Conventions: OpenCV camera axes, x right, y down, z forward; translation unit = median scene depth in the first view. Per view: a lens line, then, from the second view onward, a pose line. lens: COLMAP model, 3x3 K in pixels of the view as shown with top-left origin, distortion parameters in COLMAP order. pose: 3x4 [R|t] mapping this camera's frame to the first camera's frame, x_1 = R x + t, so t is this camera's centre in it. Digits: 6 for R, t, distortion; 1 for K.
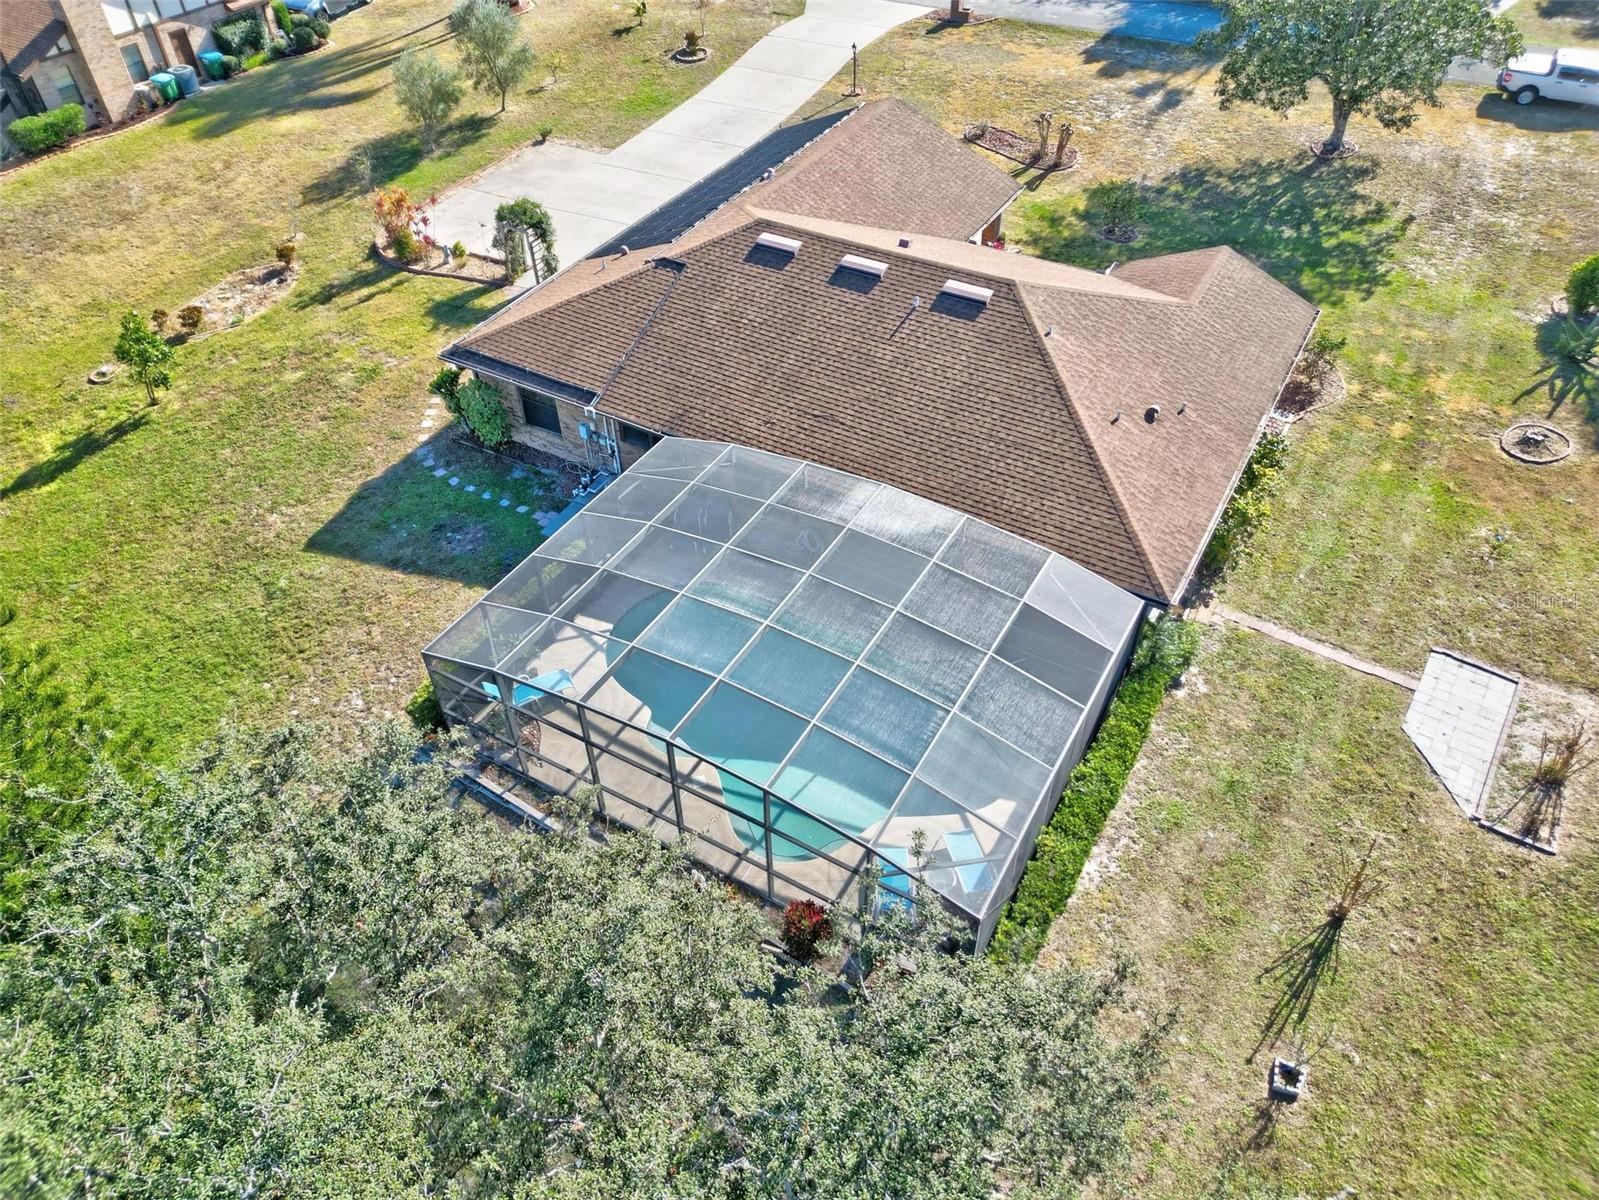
lens RADIAL K [[1107.4, 0, 798.2], [0, 1107.4, 611.4], [0, 0, 1]] dist [0.078933, -0.090258]
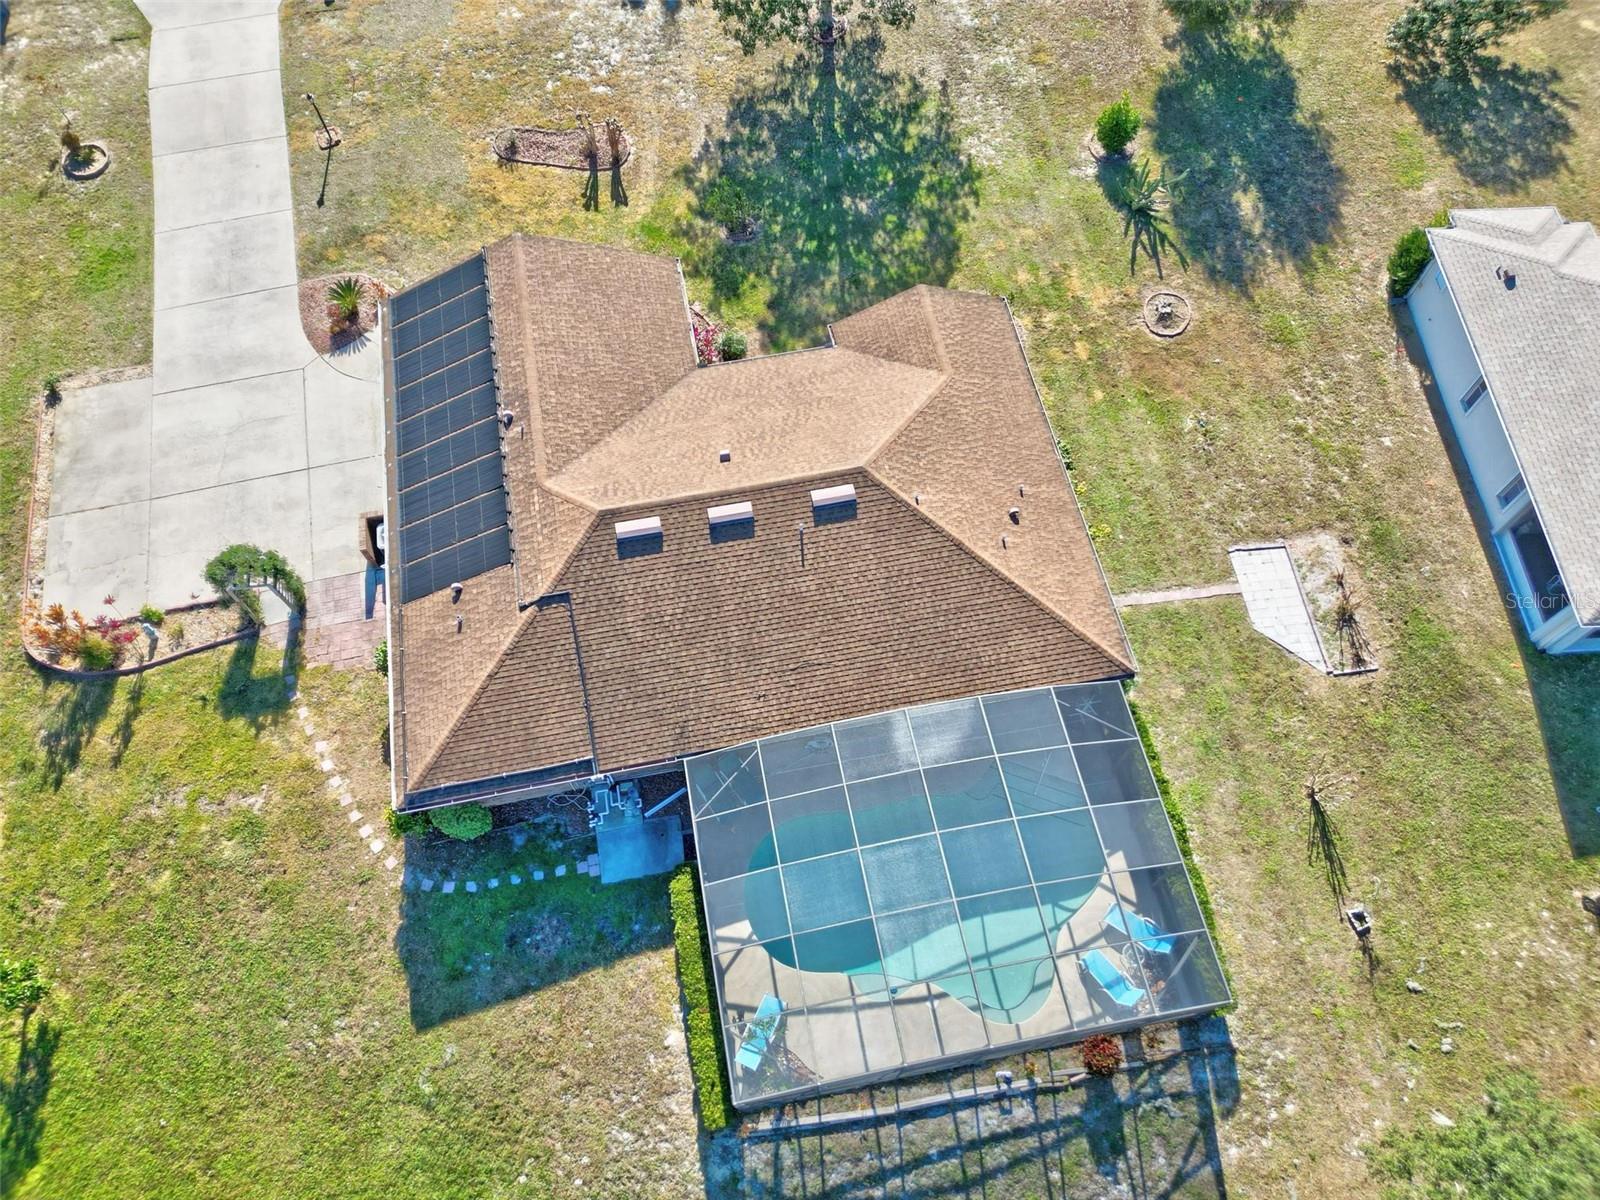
lens RADIAL K [[1141.2, 0, 799.5], [0, 1141.2, 598.1], [0, 0, 1]] dist [0.071237, -0.077438]
pose [[0.755595, -0.578863, 0.306584, -0.275879], [0.456062, 0.800859, 0.388115, -0.643804], [-0.470196, -0.153437, 0.869122, 0.004839]]
